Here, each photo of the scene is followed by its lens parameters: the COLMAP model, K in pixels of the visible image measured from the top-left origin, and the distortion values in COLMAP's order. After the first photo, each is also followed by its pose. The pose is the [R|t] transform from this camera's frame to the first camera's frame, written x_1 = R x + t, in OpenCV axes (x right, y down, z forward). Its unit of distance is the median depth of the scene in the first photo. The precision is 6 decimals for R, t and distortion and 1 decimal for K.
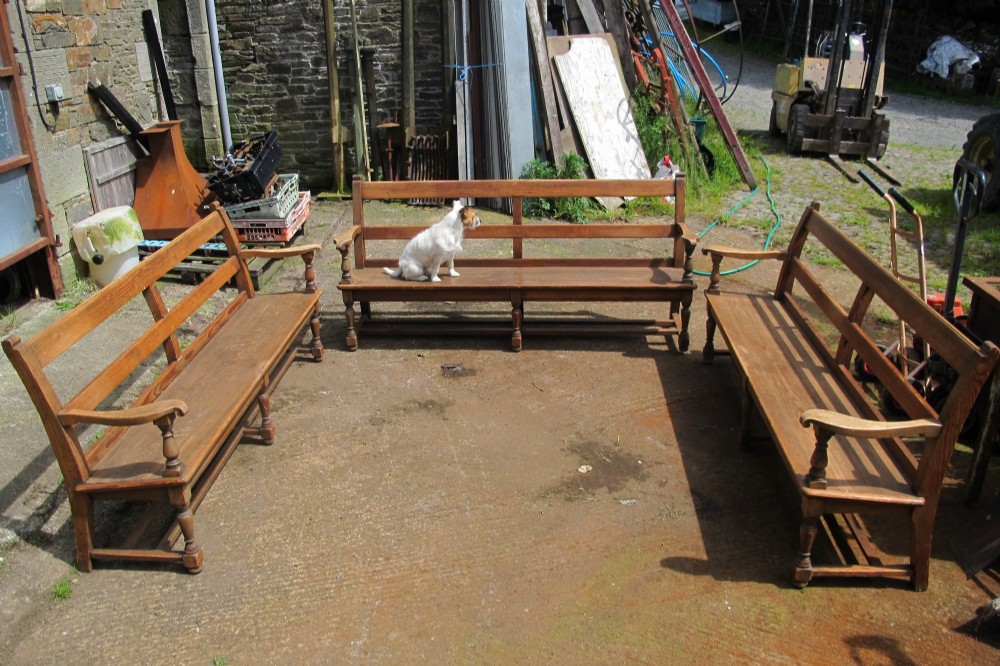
lens RADIAL K [[836.7, 0, 499.2], [0, 836.7, 338.4], [0, 0, 1]] dist [-0.146477, 0.109407]
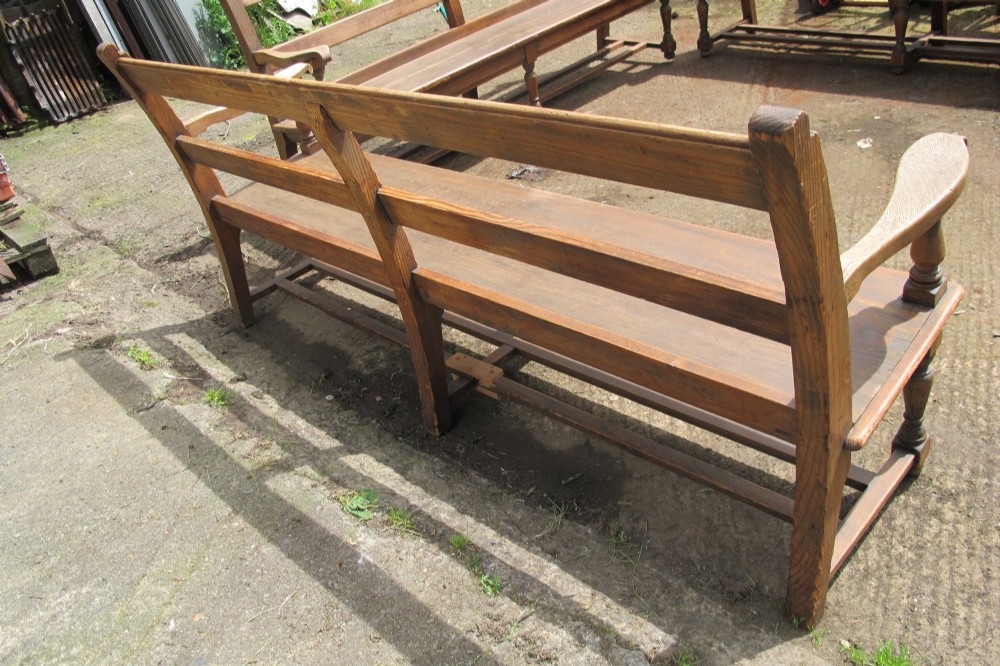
lens RADIAL K [[836.7, 0, 502.0], [0, 836.7, 332.5], [0, 0, 1]] dist [-0.146477, 0.109407]
pose [[0.659412, -0.504141, 0.557689, -0.453552], [0.444607, 0.859706, 0.251456, -0.028205], [-0.606218, 0.082139, 0.791045, 0.409708]]
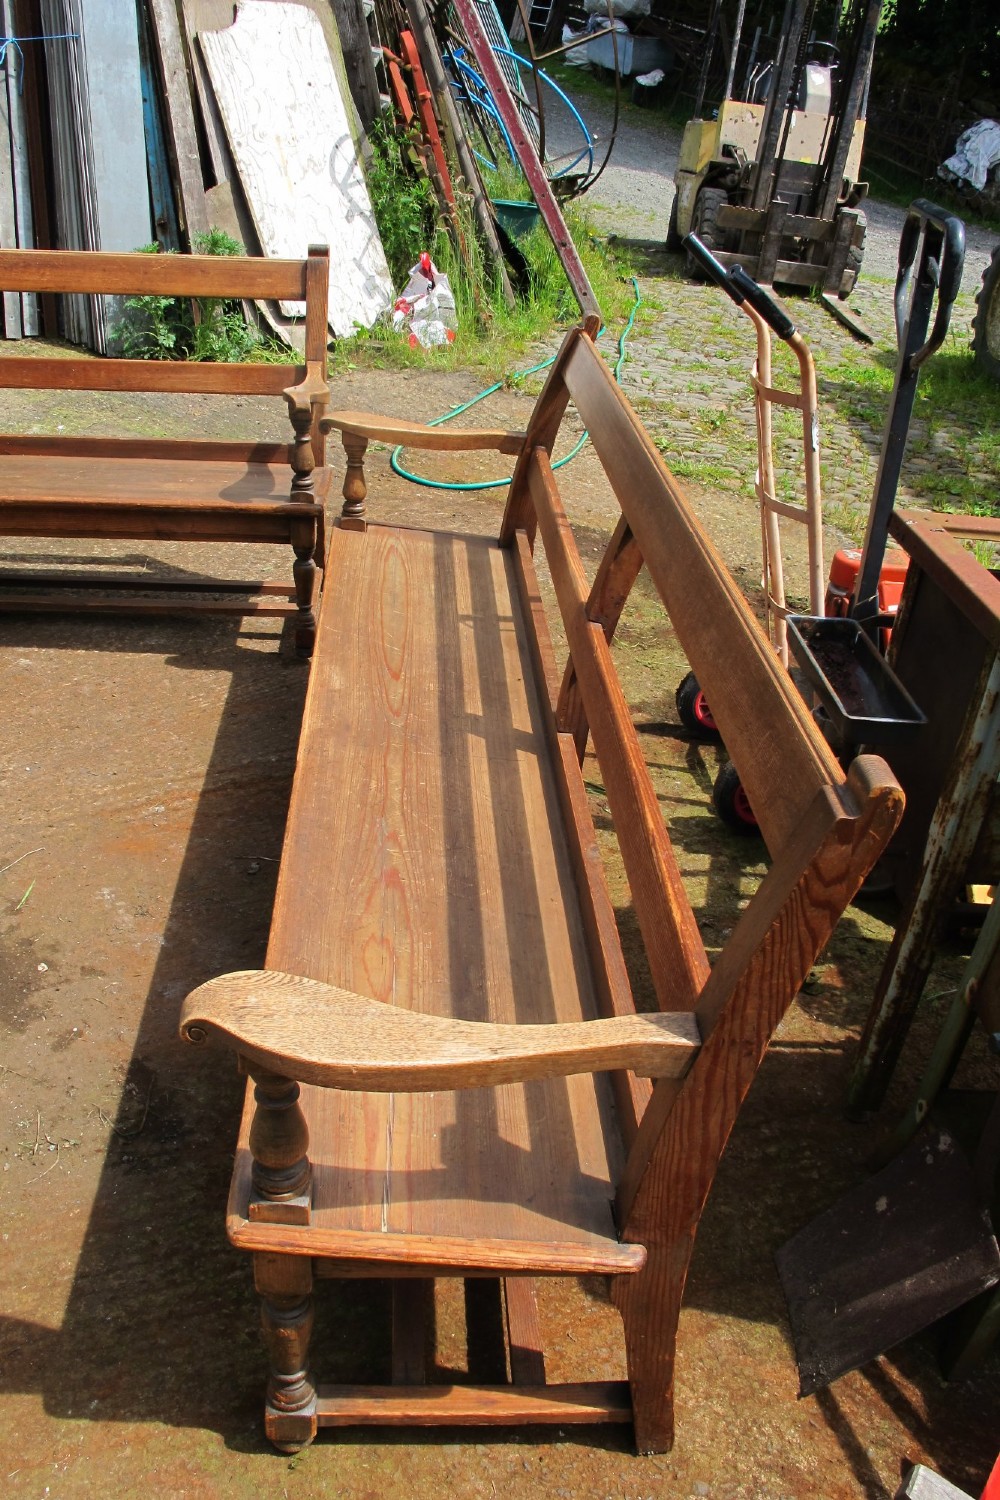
lens RADIAL K [[1255.0, 0, 492.8], [0, 1255.0, 748.2], [0, 0, 1]] dist [-0.146477, 0.109407]
pose [[0.989696, 0.016317, 0.142249, 0.202349], [-0.034721, 0.991183, 0.127873, -0.022071], [-0.138908, -0.131494, 0.981536, 0.292793]]
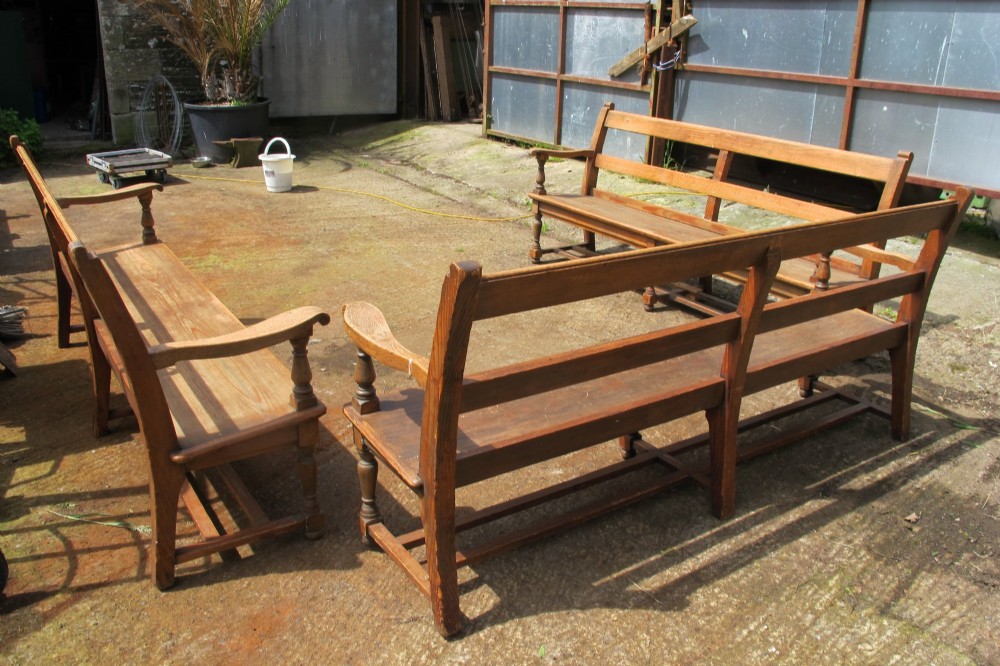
lens RADIAL K [[836.7, 0, 495.5], [0, 836.7, 331.3], [0, 0, 1]] dist [-0.146477, 0.109407]
pose [[-0.803710, 0.207618, -0.557624, 0.363899], [-0.240931, 0.743338, 0.624020, -0.354230], [0.544061, 0.635880, -0.547406, 1.096967]]
